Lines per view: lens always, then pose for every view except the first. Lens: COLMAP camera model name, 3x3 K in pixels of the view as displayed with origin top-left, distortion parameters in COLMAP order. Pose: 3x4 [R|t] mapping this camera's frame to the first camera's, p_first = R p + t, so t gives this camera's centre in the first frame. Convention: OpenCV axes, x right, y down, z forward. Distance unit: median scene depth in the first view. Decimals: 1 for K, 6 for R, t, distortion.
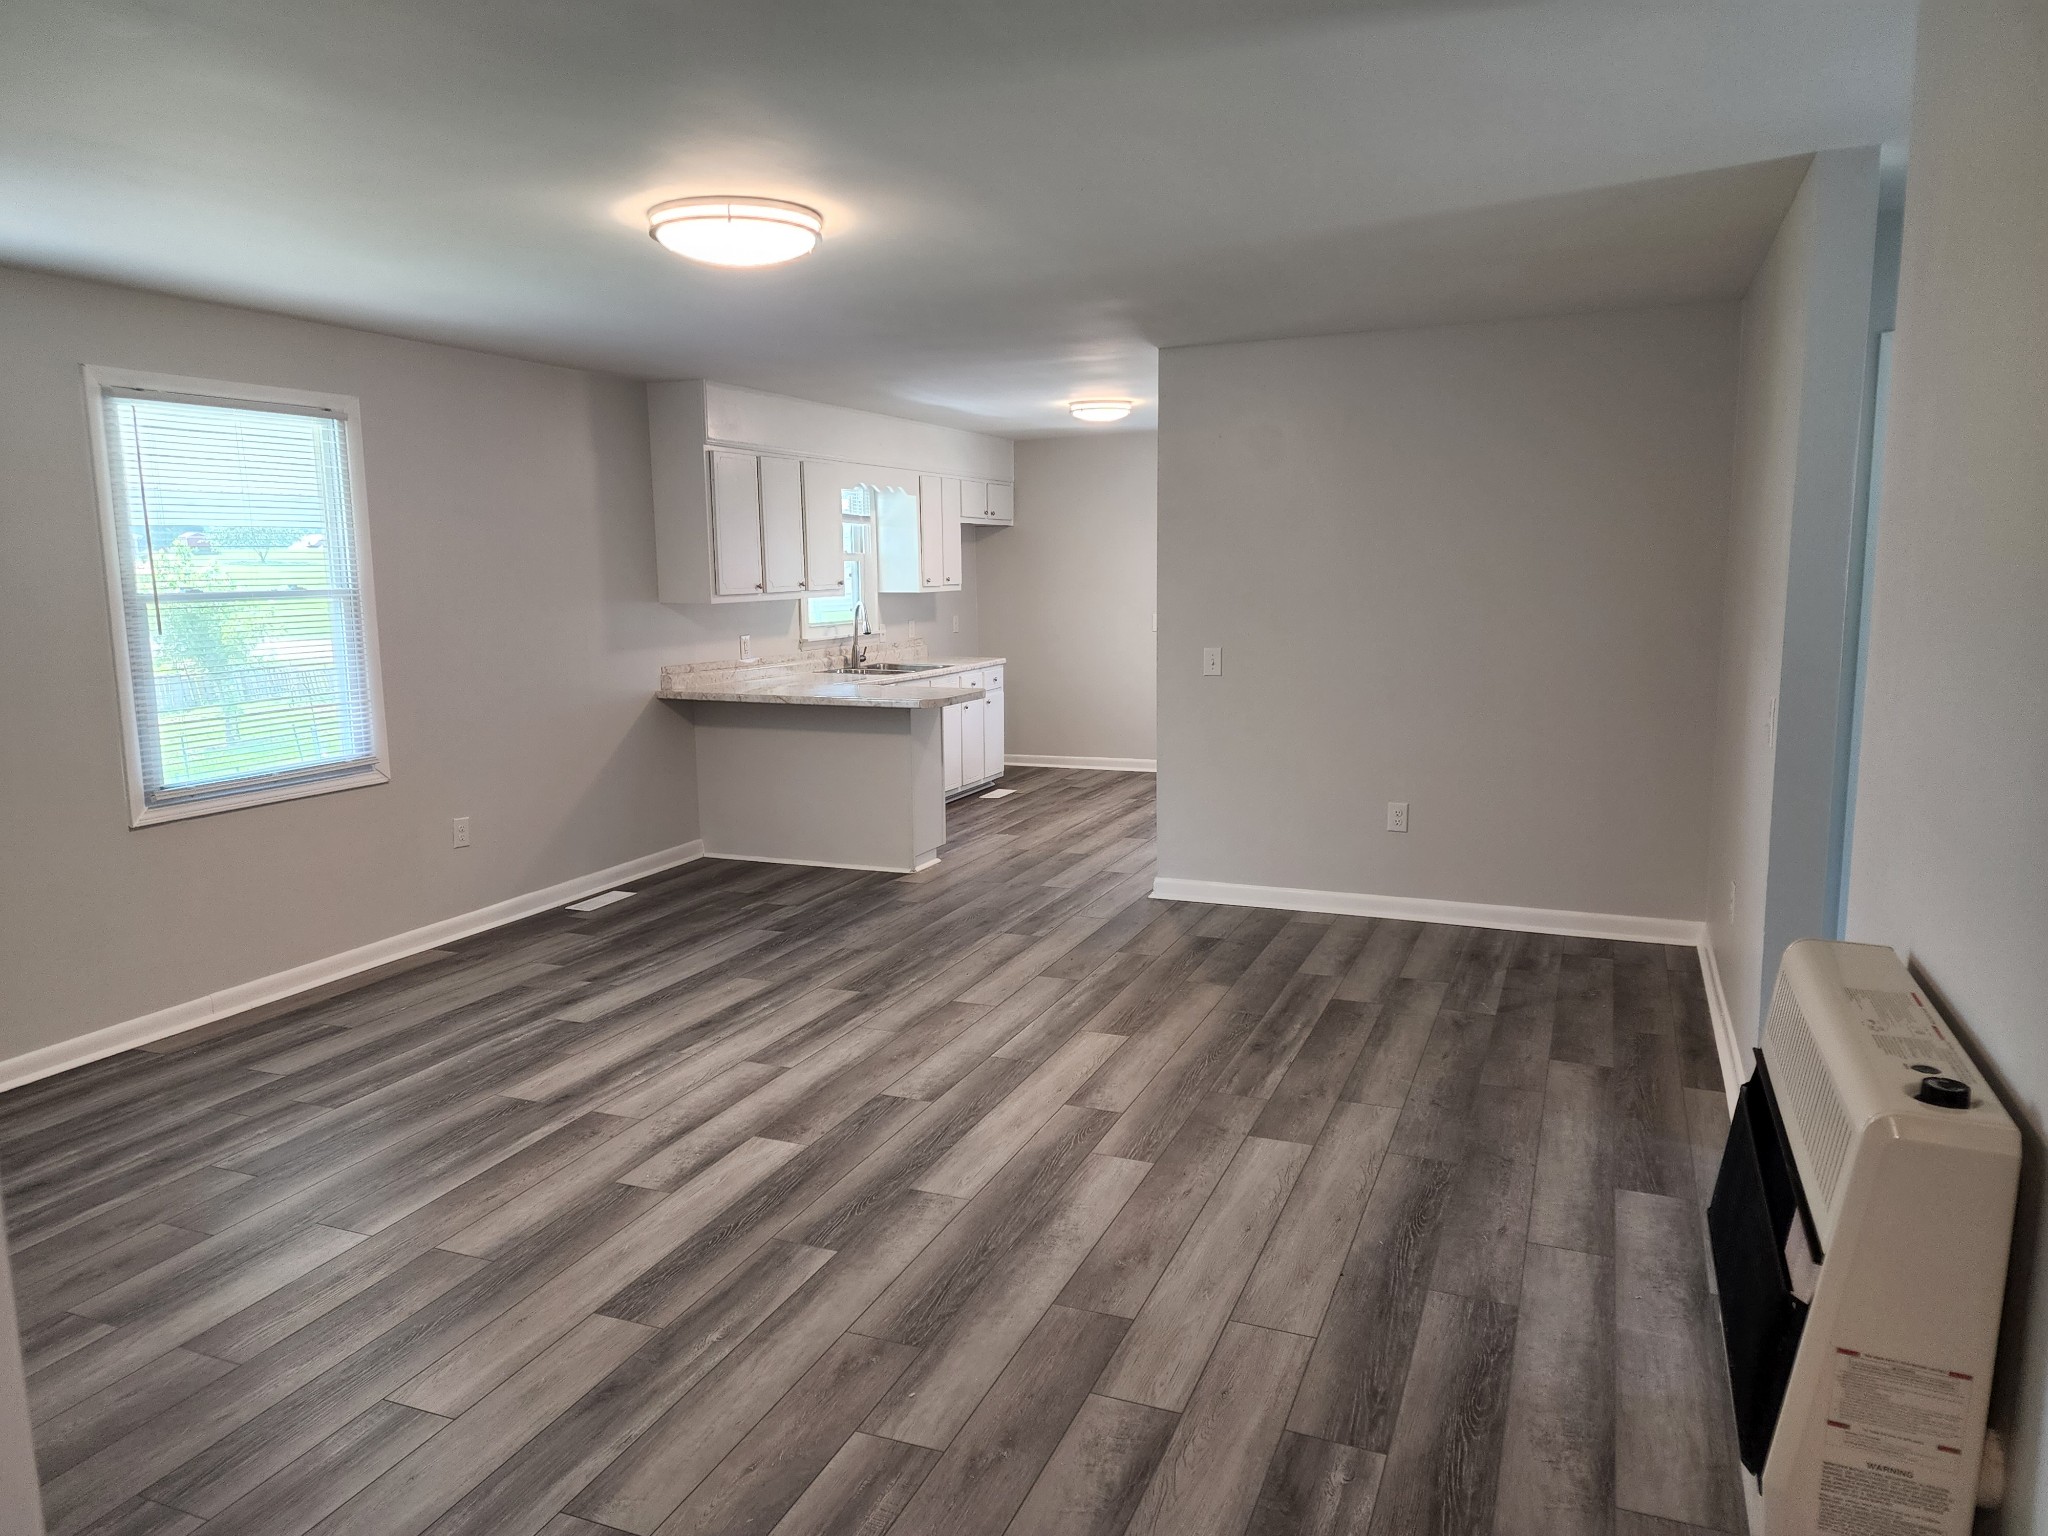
lens RADIAL K [[1377.5, 0, 1024.0], [0, 1377.5, 768.0], [0, 0, 1]] dist [0.103083, -0.115515]
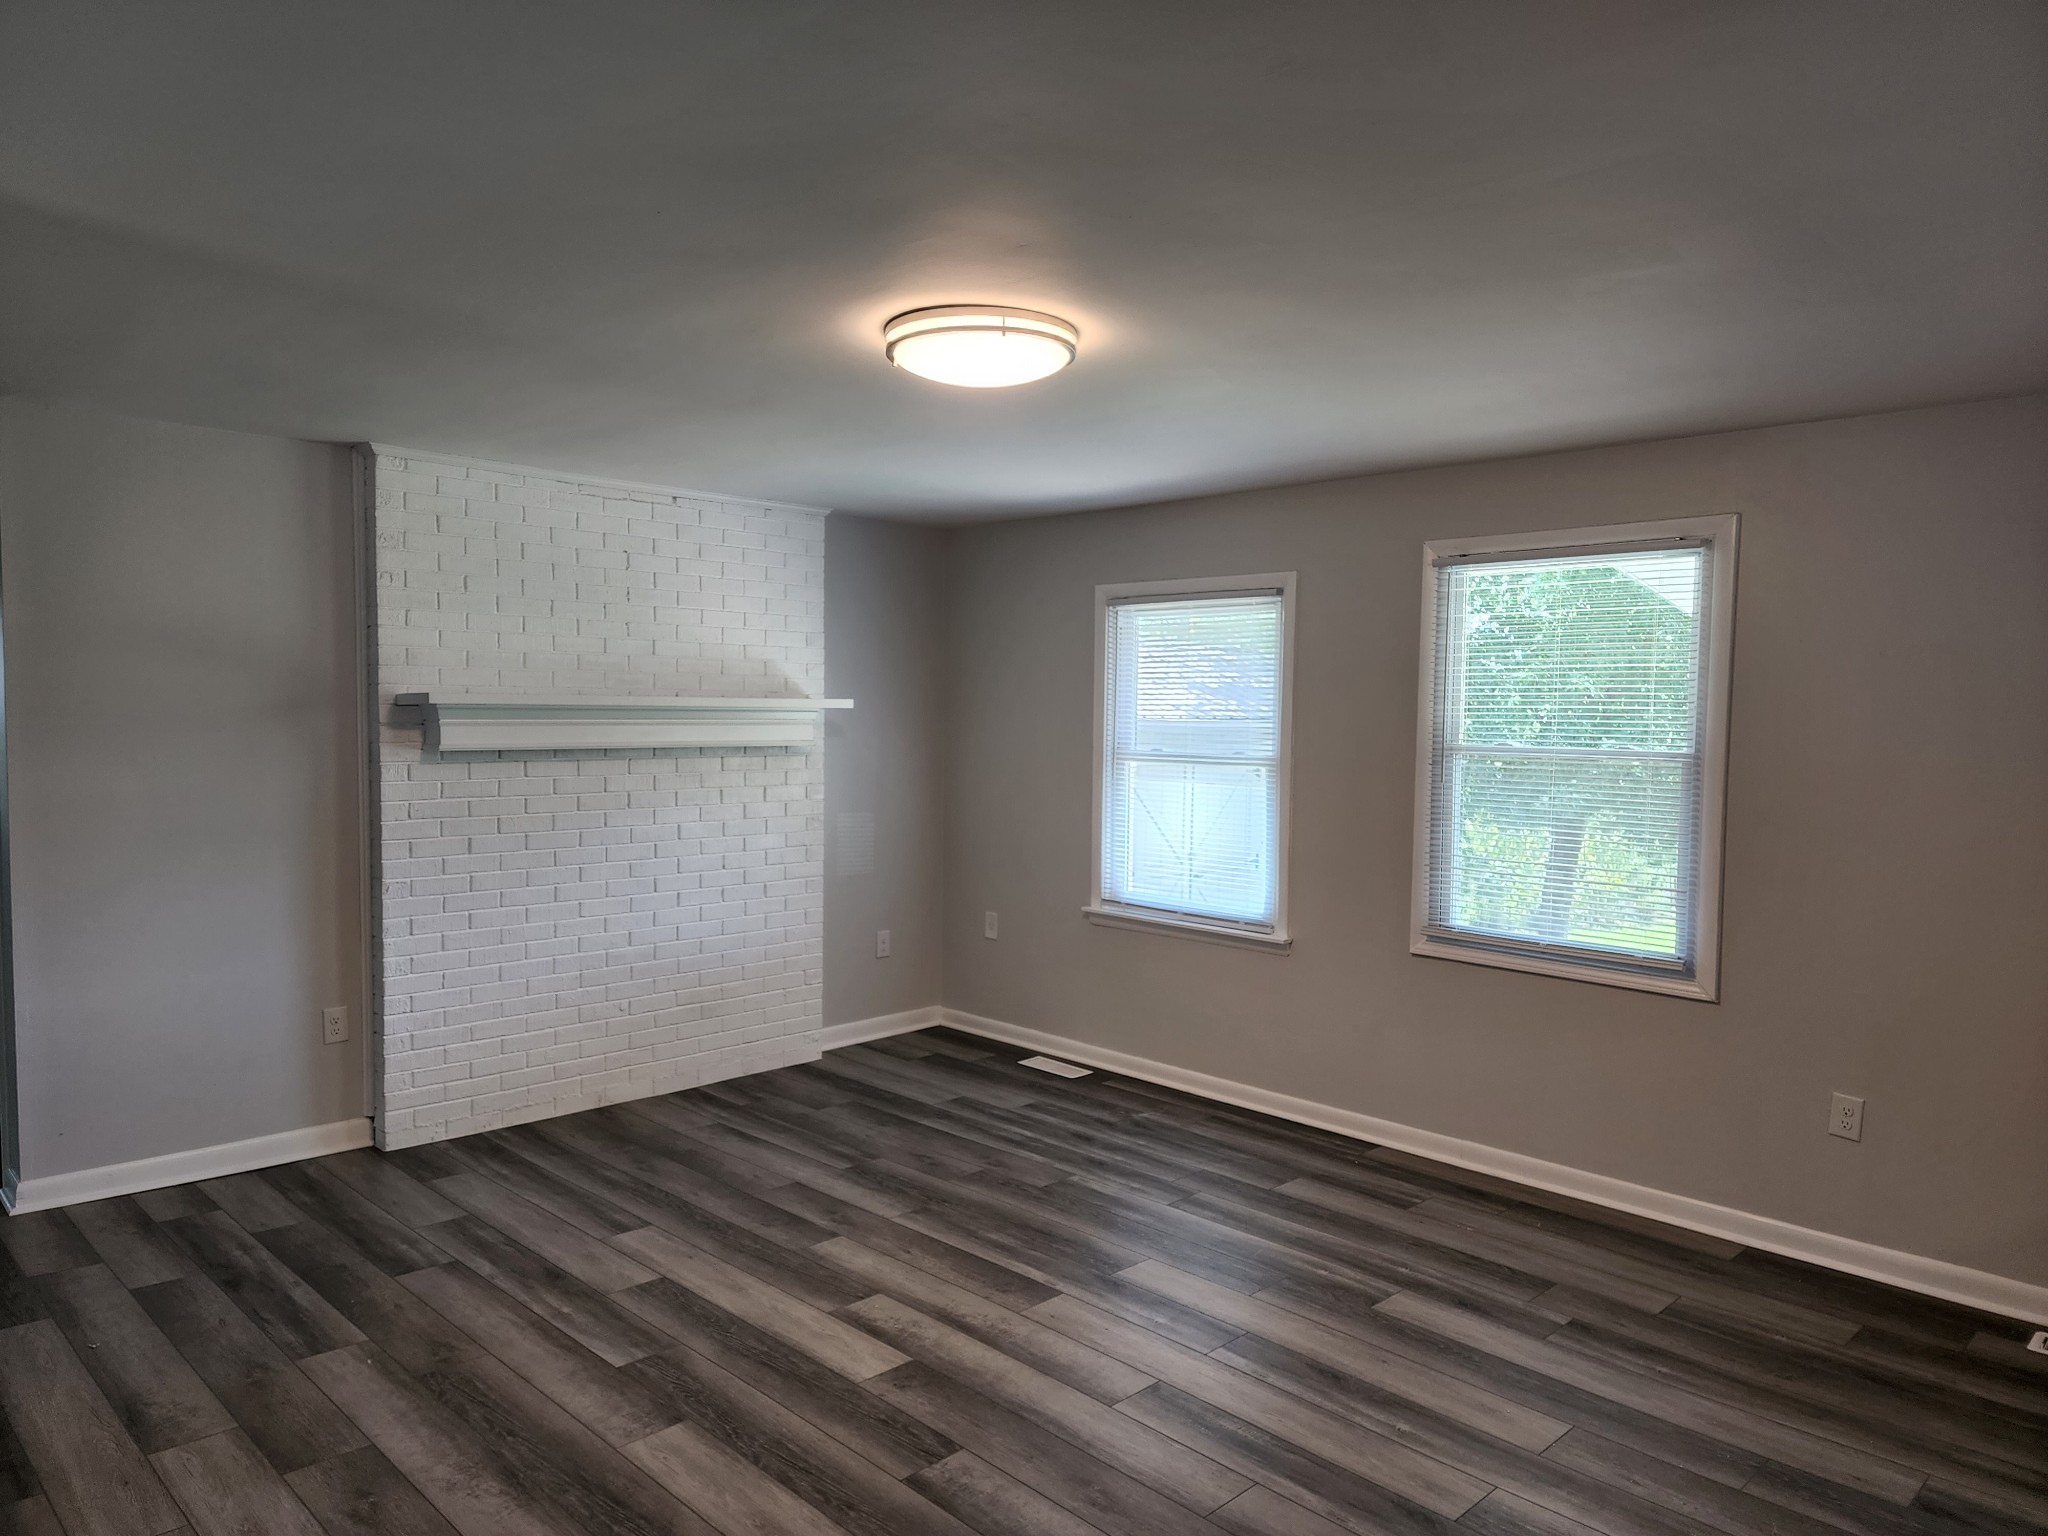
lens RADIAL K [[1372.4, 0, 1015.9], [0, 1372.4, 794.3], [0, 0, 1]] dist [0.066048, -0.057273]
pose [[-0.386636, 0.069042, -0.919644, 0.511911], [-0.145983, 0.980039, 0.134950, -0.195666], [0.910605, 0.186429, -0.368840, 1.184705]]
